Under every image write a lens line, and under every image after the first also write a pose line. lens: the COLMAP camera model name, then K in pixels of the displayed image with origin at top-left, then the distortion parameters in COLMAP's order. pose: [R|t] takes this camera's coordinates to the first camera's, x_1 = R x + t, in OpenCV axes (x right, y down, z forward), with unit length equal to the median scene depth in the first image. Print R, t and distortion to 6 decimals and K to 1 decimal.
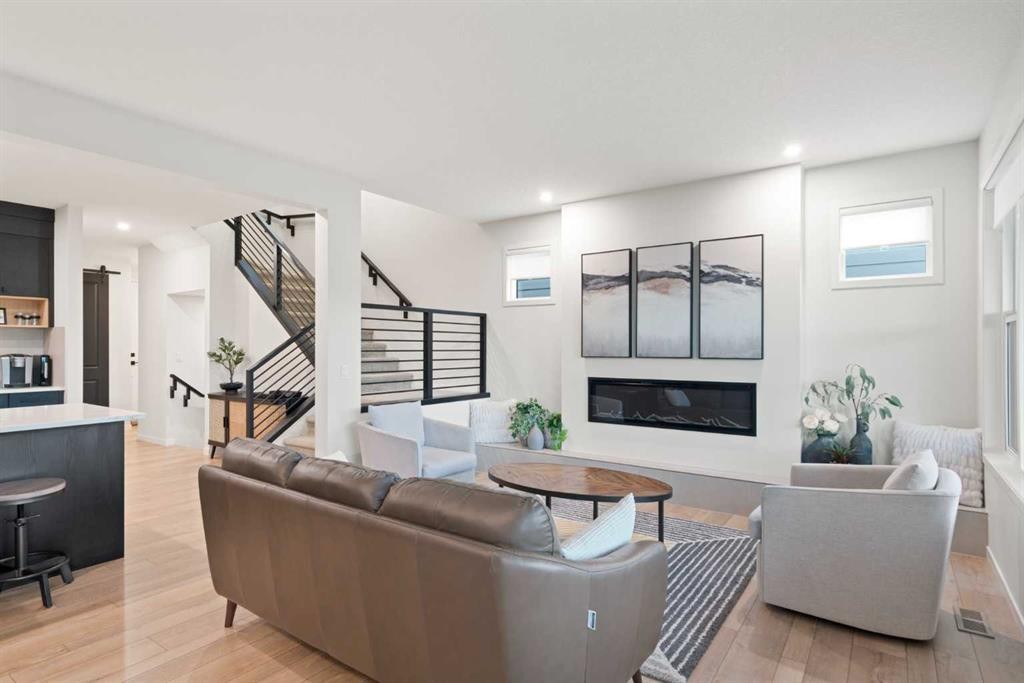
lens RADIAL K [[541.0, 0, 510.7], [0, 541.0, 345.6], [0, 0, 1]] dist [0.003118, -0.000579]
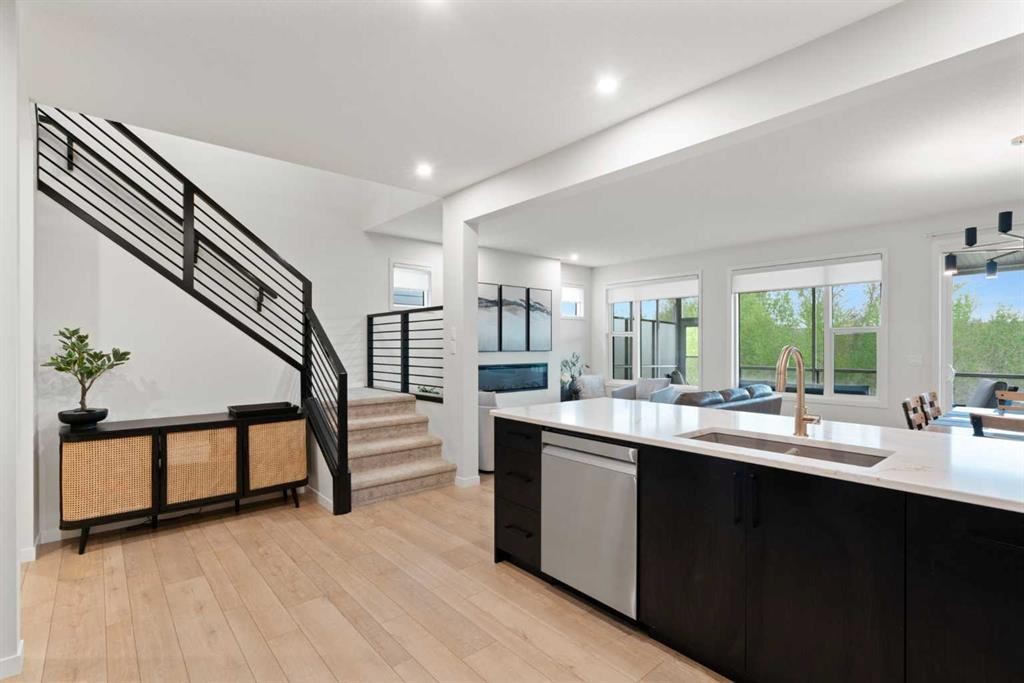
lens RADIAL K [[488.4, 0, 509.7], [0, 488.4, 341.7], [0, 0, 1]] dist [0.000395, 0.000045]
pose [[0.238528, 0.005842, 0.971118, -1.112800], [-0.002015, 0.999983, -0.005521, 0.001224], [-0.971134, -0.000640, 0.238536, 0.574386]]
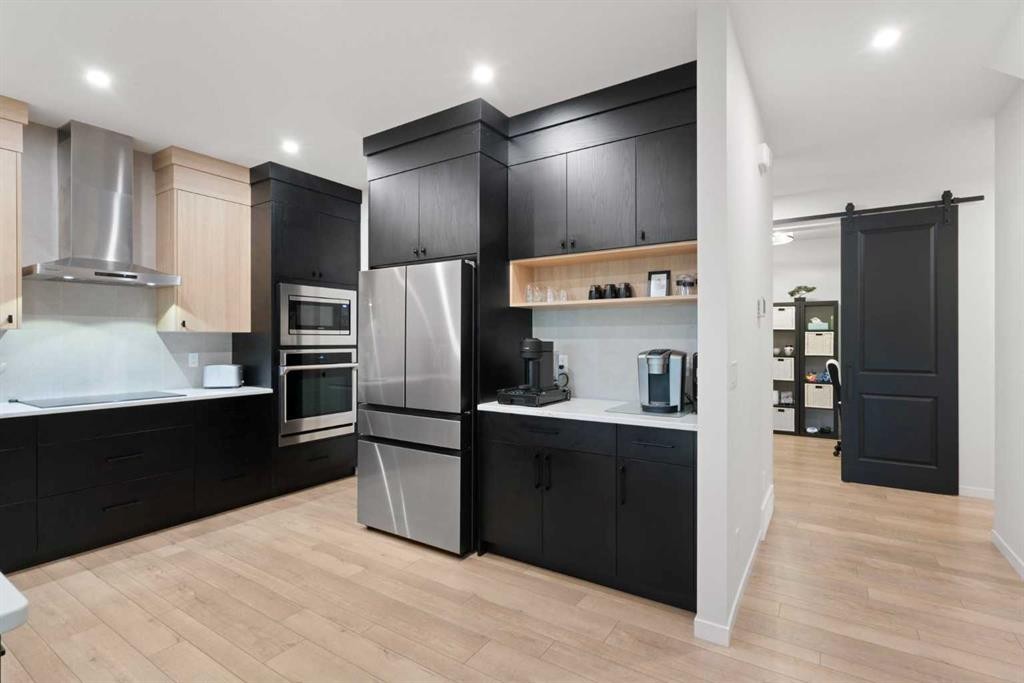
lens RADIAL K [[488.4, 0, 510.6], [0, 488.4, 339.4], [0, 0, 1]] dist [0.000395, 0.000045]
pose [[0.041725, -0.002796, -0.999125, -0.440995], [-0.000145, 0.999996, -0.002804, 0.006948], [0.999129, 0.000262, 0.041724, 0.859000]]
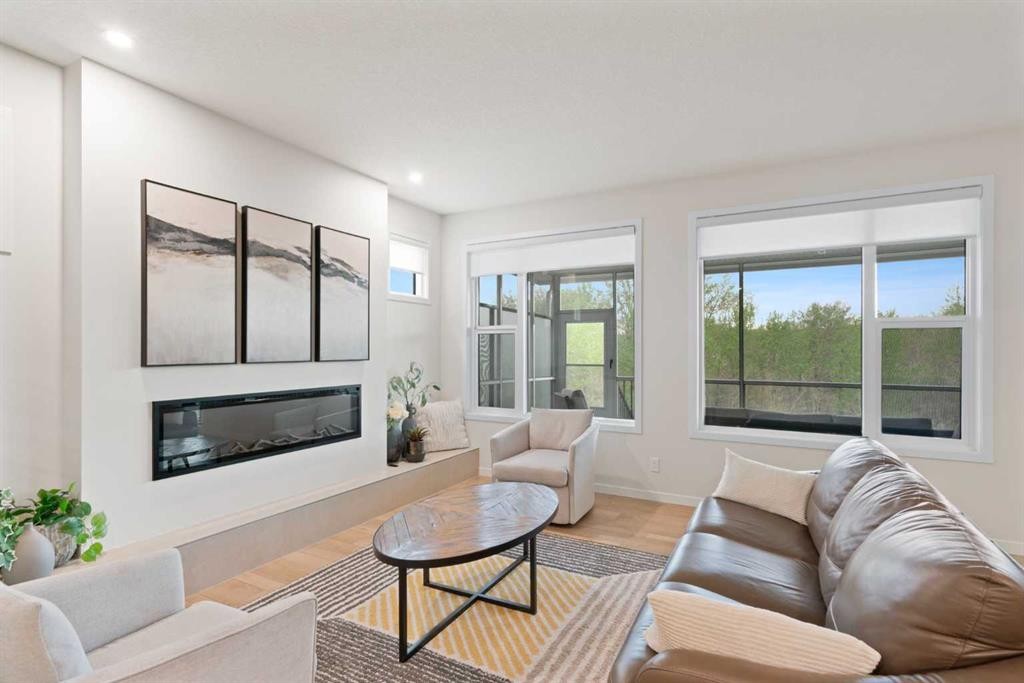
lens RADIAL K [[499.1, 0, 511.2], [0, 499.1, 344.9], [0, 0, 1]] dist [0.004079, -0.000218]
pose [[-0.116679, 0.006343, 0.993149, -0.410437], [-0.002067, 0.999976, -0.006629, 0.001755], [-0.993168, -0.002827, -0.116663, 0.680392]]
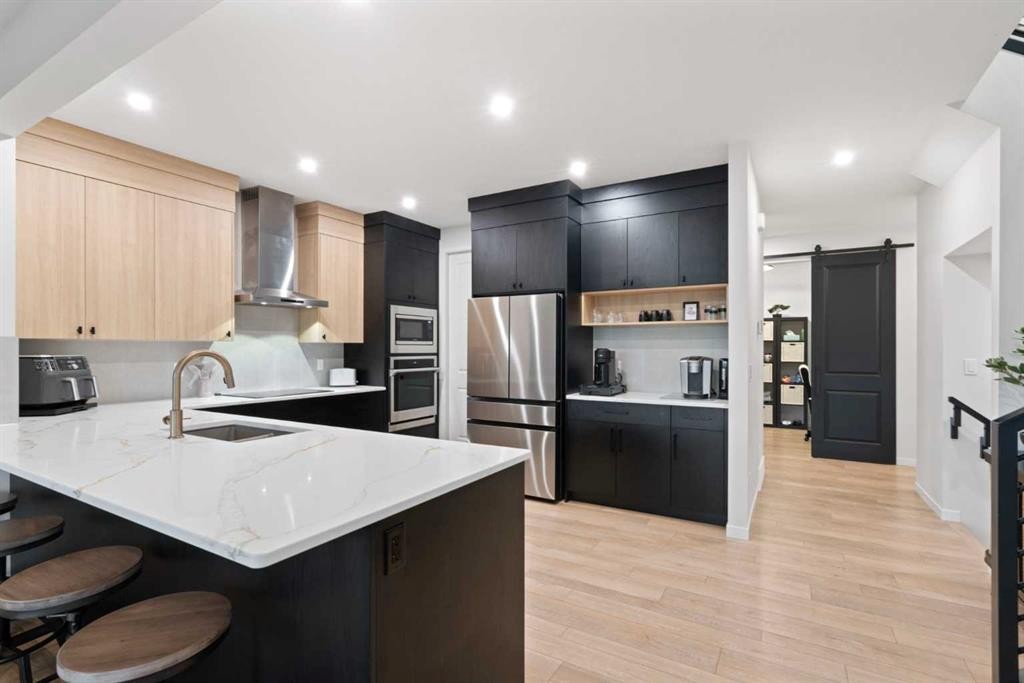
lens RADIAL K [[488.4, 0, 510.1], [0, 488.4, 346.3], [0, 0, 1]] dist [0.000395, 0.000045]
pose [[0.092632, -0.003141, -0.995695, -0.219790], [-0.001562, 0.999993, -0.003300, 0.003326], [0.995699, 0.001861, 0.092626, 0.680797]]
